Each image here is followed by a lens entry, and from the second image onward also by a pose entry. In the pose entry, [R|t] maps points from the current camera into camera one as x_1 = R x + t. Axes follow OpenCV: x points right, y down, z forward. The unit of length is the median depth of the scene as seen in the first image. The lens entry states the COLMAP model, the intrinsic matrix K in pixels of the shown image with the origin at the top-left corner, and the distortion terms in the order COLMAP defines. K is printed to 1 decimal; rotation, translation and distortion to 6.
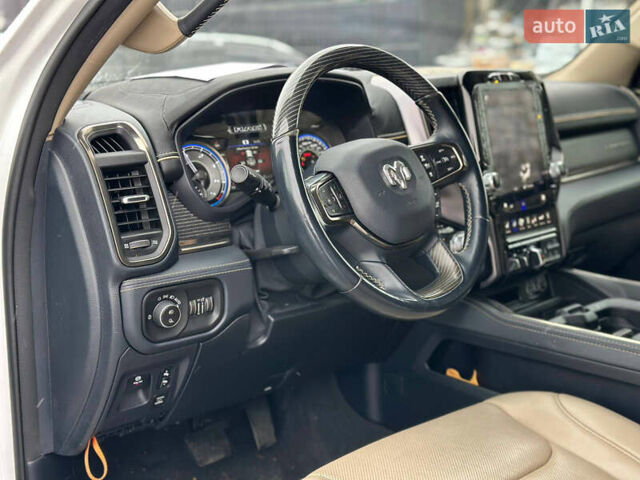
lens RADIAL K [[920.7, 0, 337.0], [0, 920.7, 241.7], [0, 0, 1]] dist [0.129682, 0.027752]
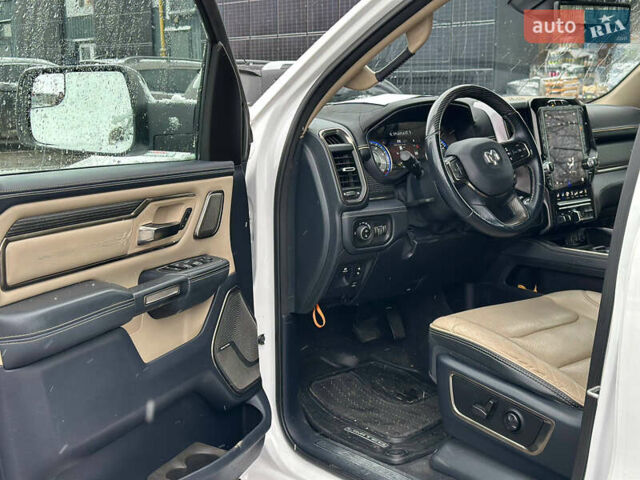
lens RADIAL K [[920.7, 0, 337.0], [0, 920.7, 241.7], [0, 0, 1]] dist [0.129682, 0.027752]
pose [[0.997200, 0.016200, -0.073011, -0.095812], [-0.017767, 0.999624, -0.020864, 0.125971], [0.072646, 0.022103, 0.997113, -0.762822]]
